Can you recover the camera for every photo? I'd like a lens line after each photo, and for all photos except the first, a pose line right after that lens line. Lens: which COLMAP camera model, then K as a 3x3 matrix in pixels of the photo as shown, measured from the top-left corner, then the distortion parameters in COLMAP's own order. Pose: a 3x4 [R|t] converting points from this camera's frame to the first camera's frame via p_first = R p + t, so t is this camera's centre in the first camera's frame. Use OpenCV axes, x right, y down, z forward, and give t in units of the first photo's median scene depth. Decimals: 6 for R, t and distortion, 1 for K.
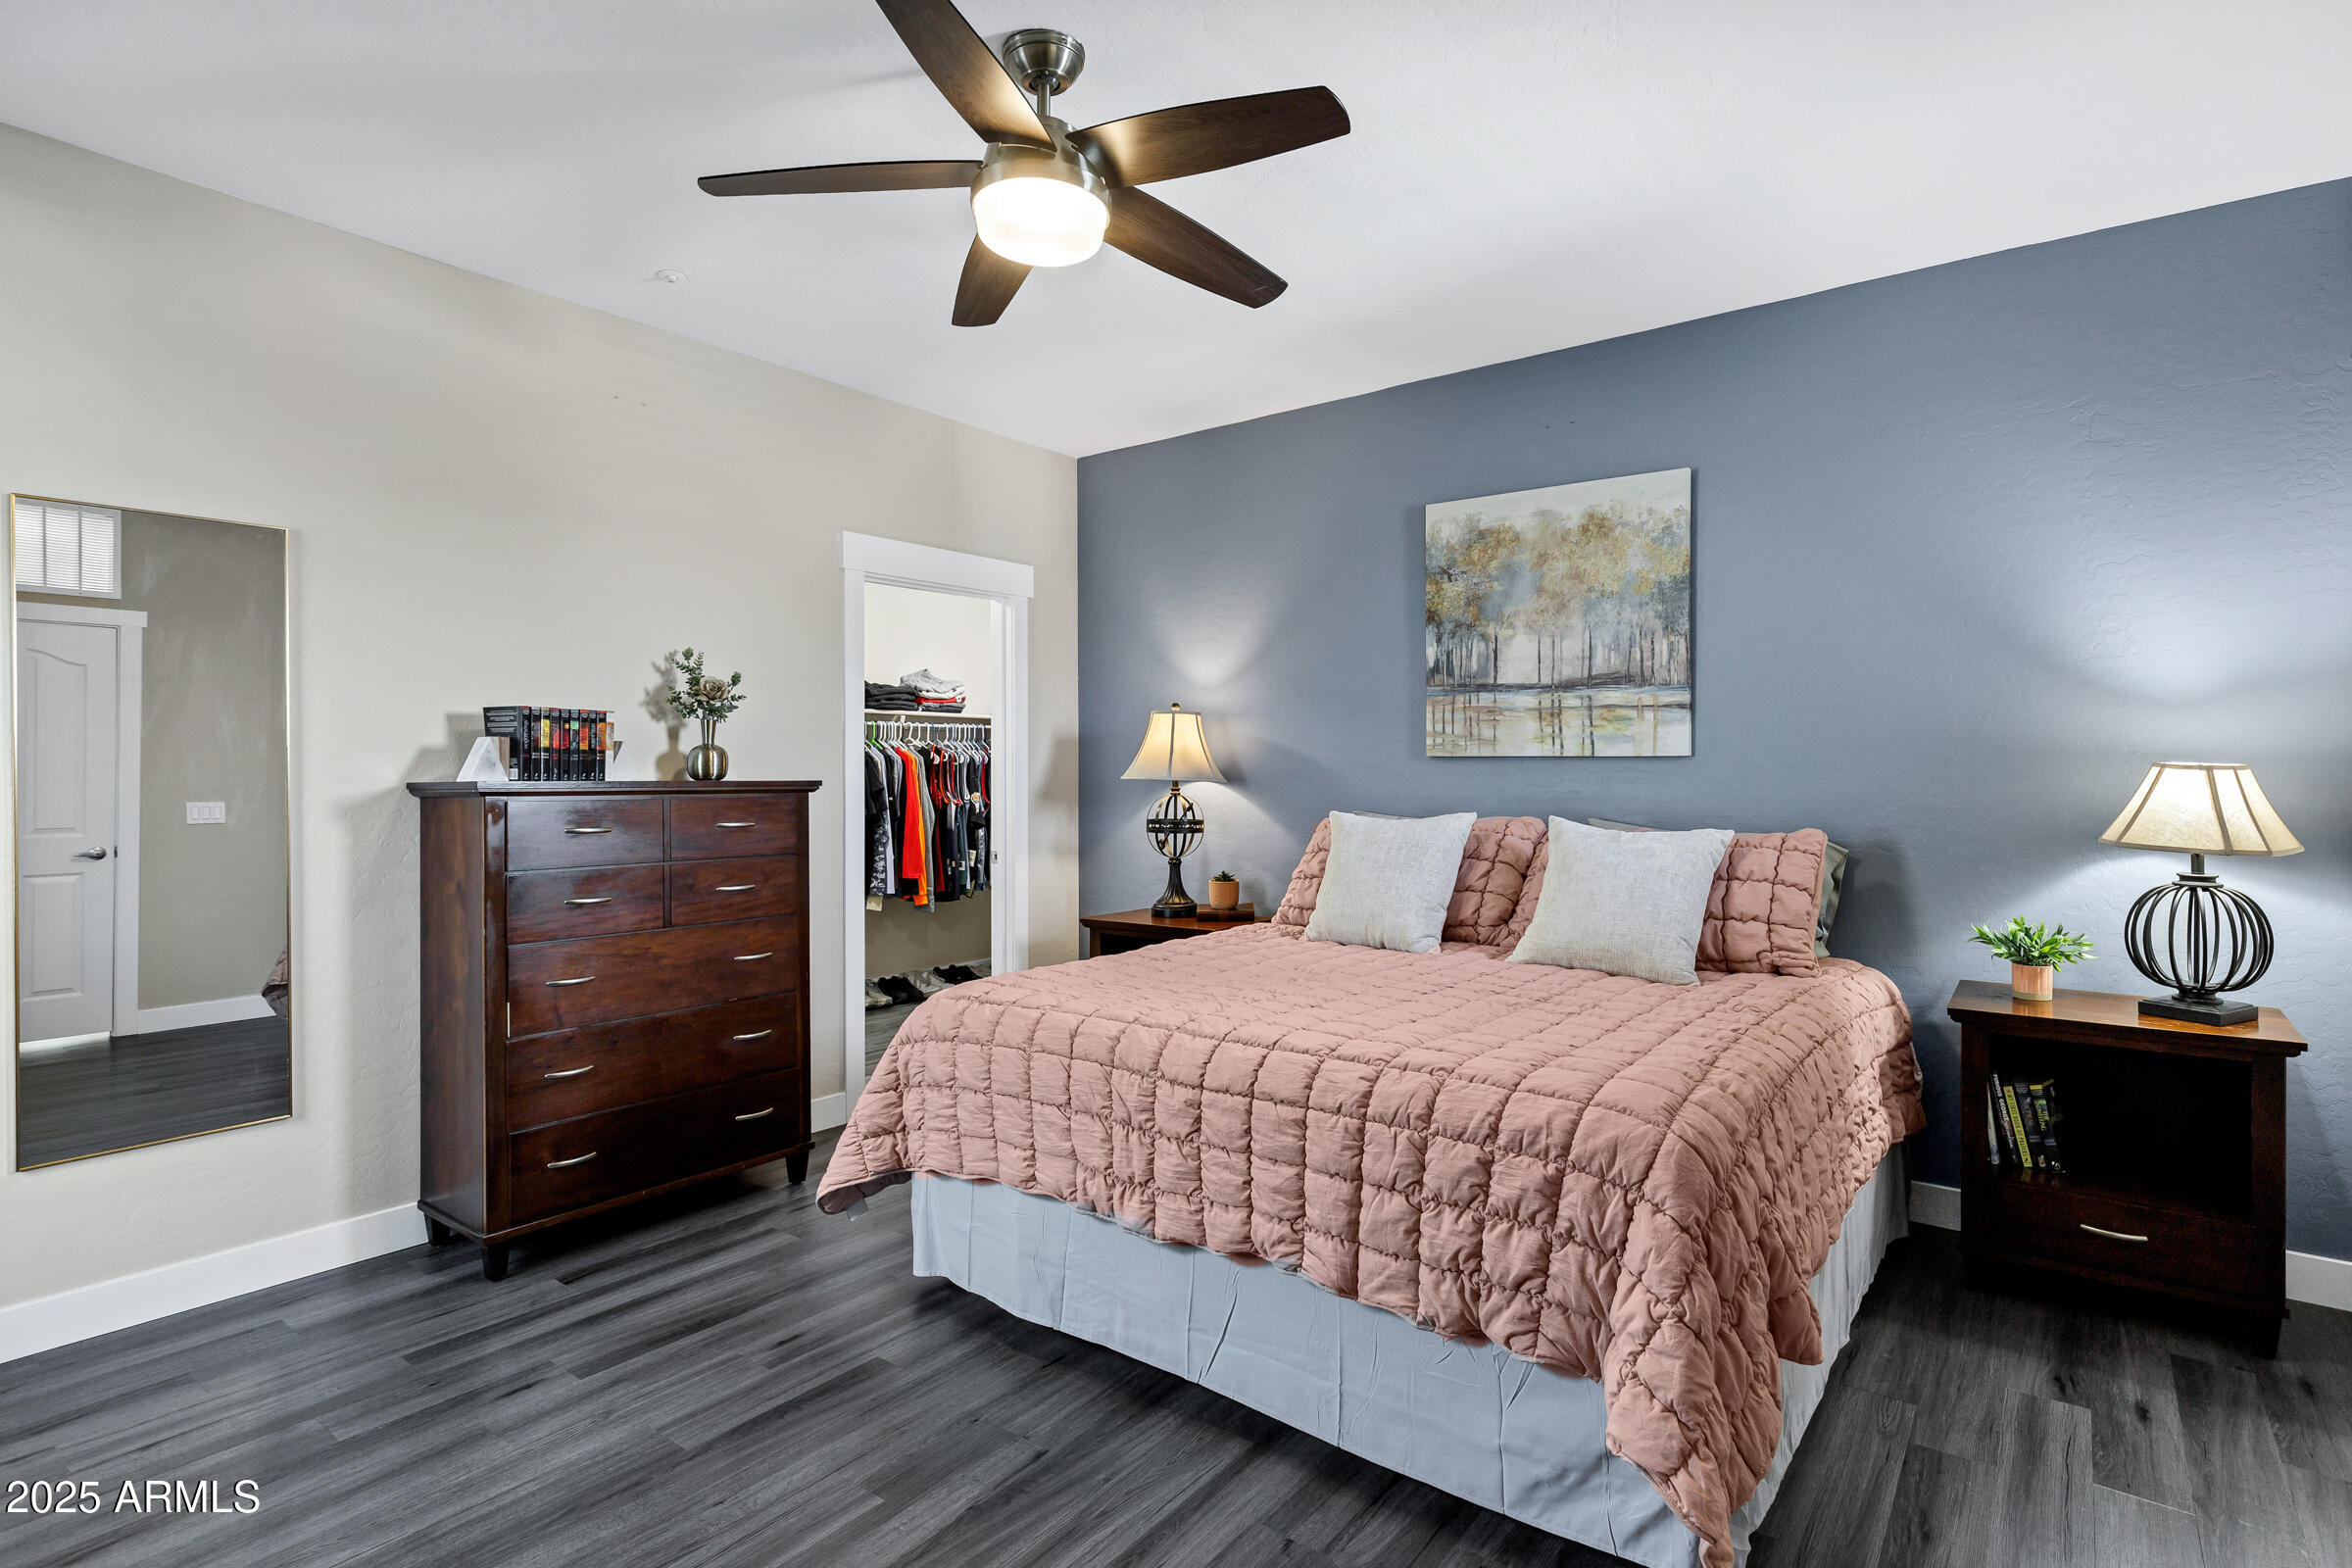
lens RADIAL K [[1169.7, 0, 1190.7], [0, 1169.7, 777.2], [0, 0, 1]] dist [0.002975, -0.000272]
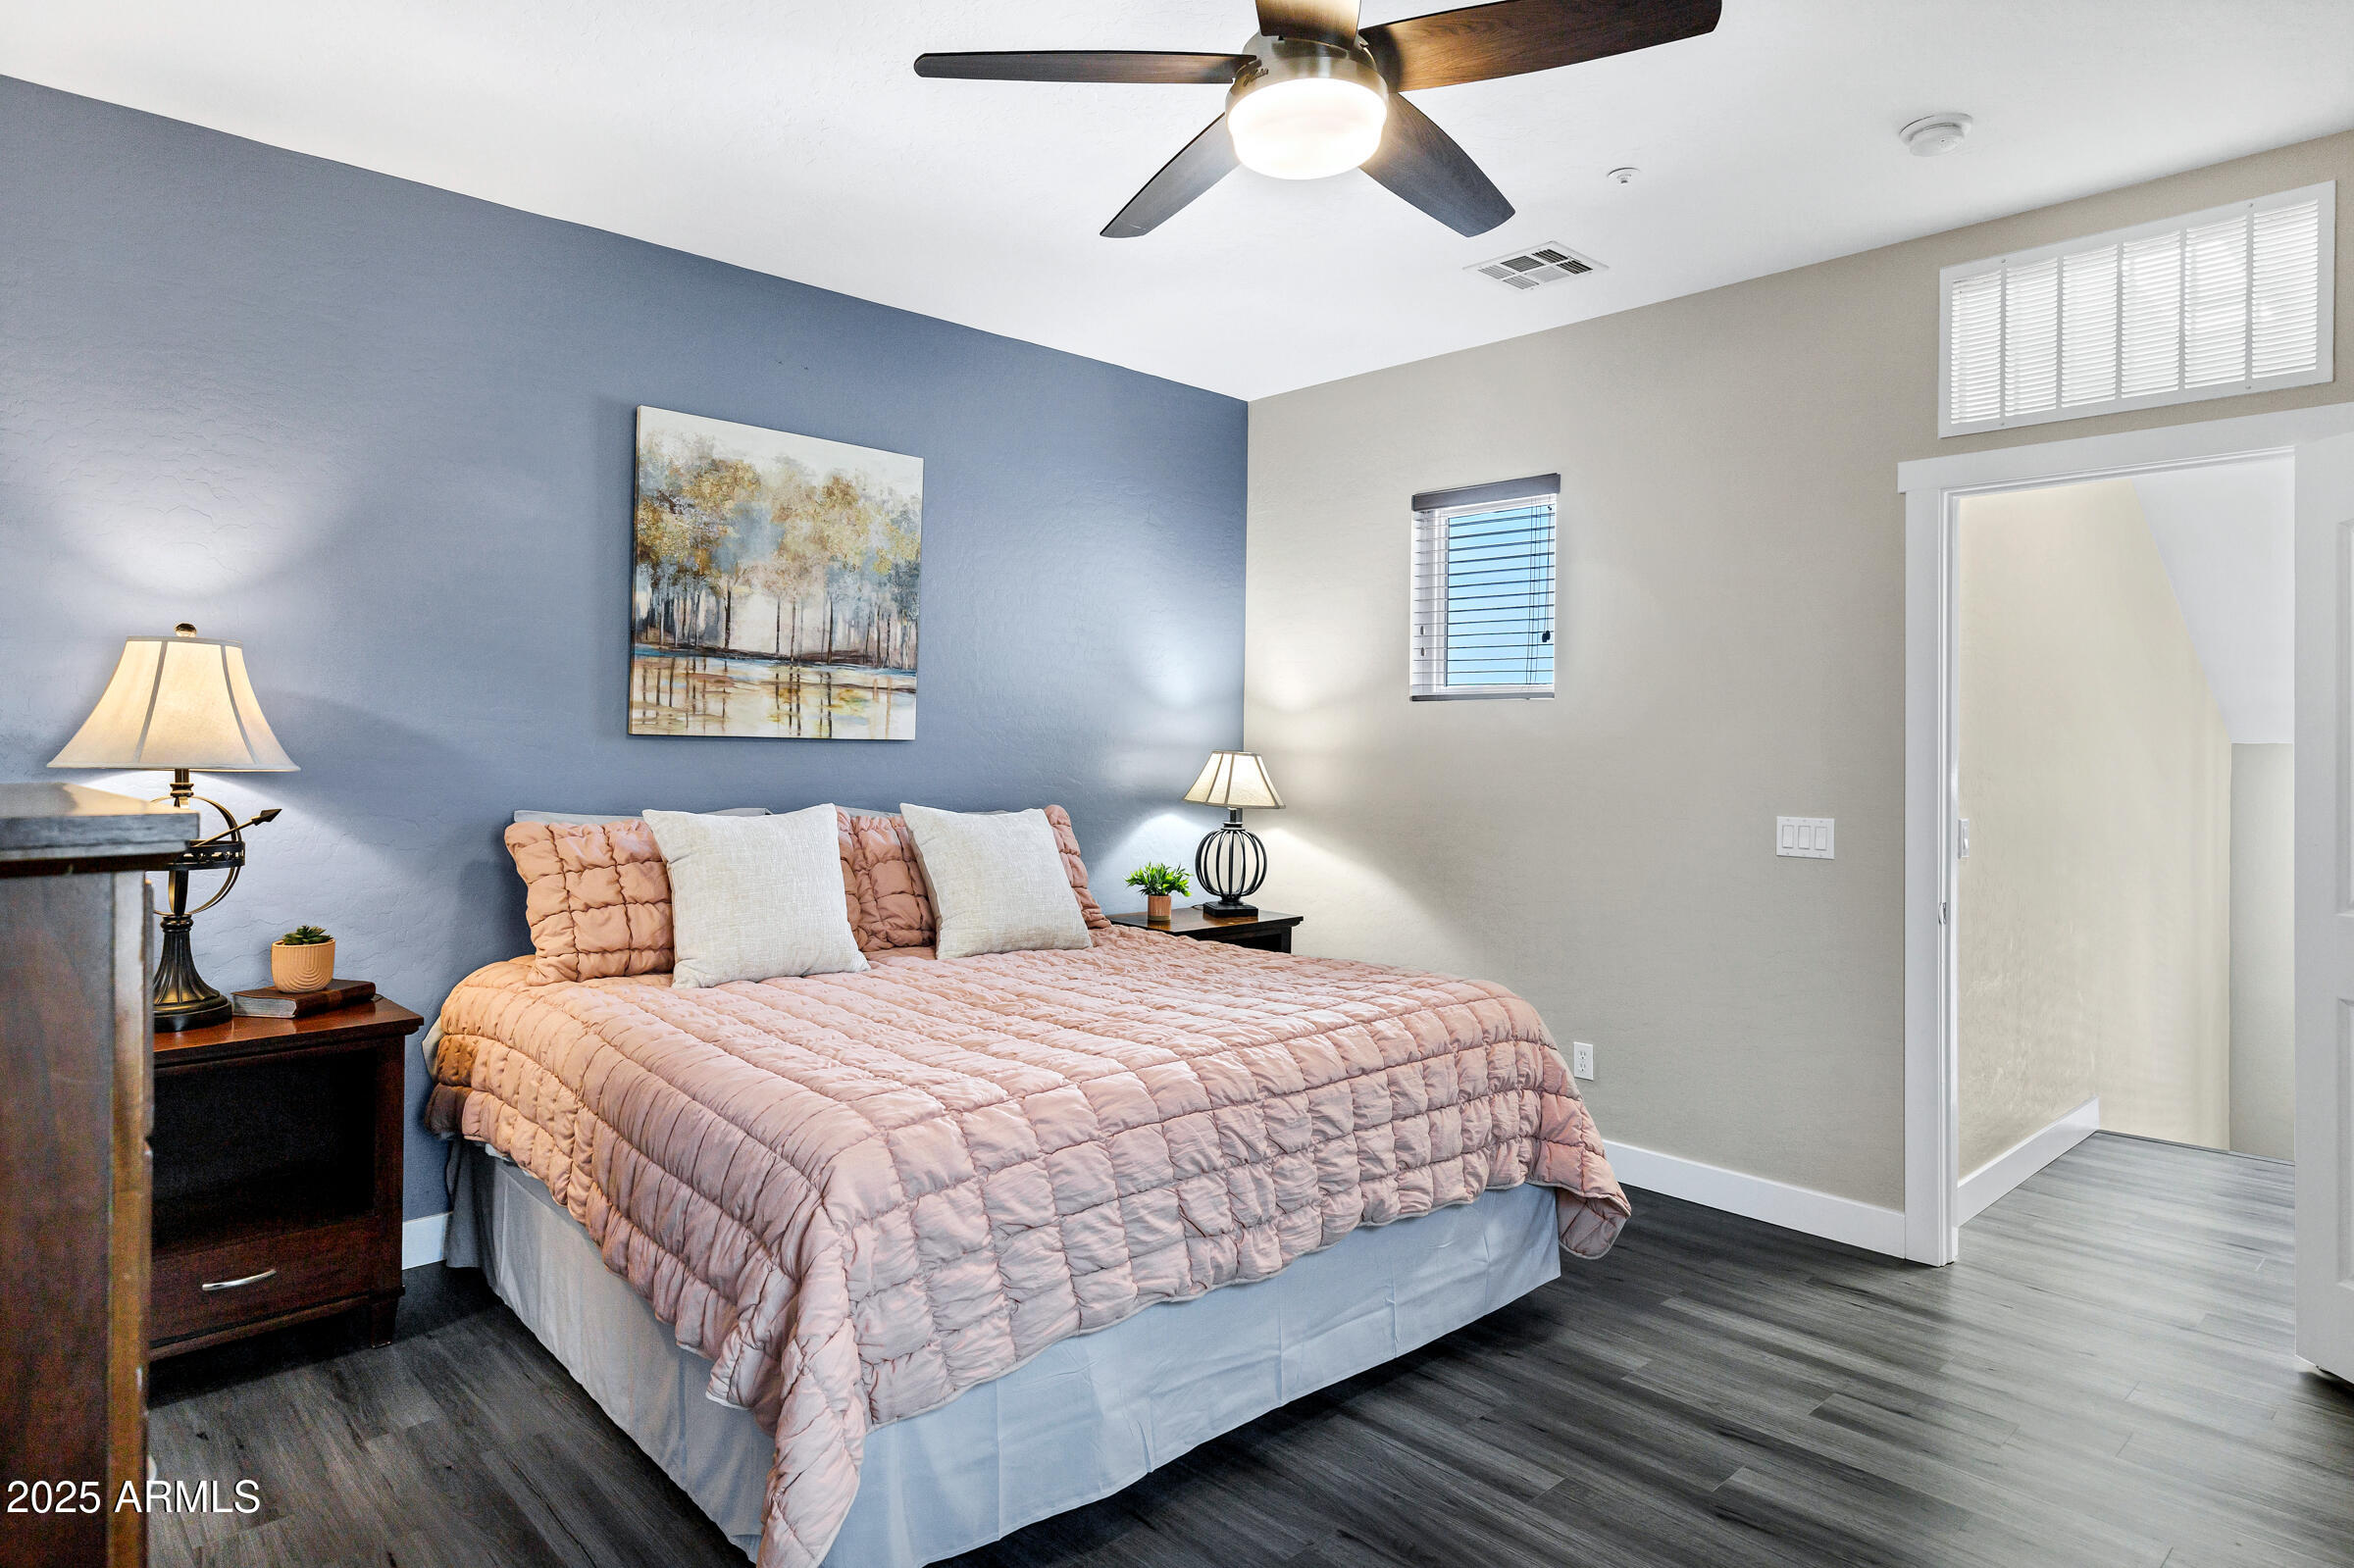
lens RADIAL K [[1346.5, 0, 1182.7], [0, 1346.5, 760.6], [0, 0, 1]] dist [0.002275, -0.000229]
pose [[0.165088, -0.007846, 0.986248, -0.626156], [-0.005638, 0.999945, 0.008899, -0.010681], [-0.986263, -0.007030, 0.165035, 0.517704]]
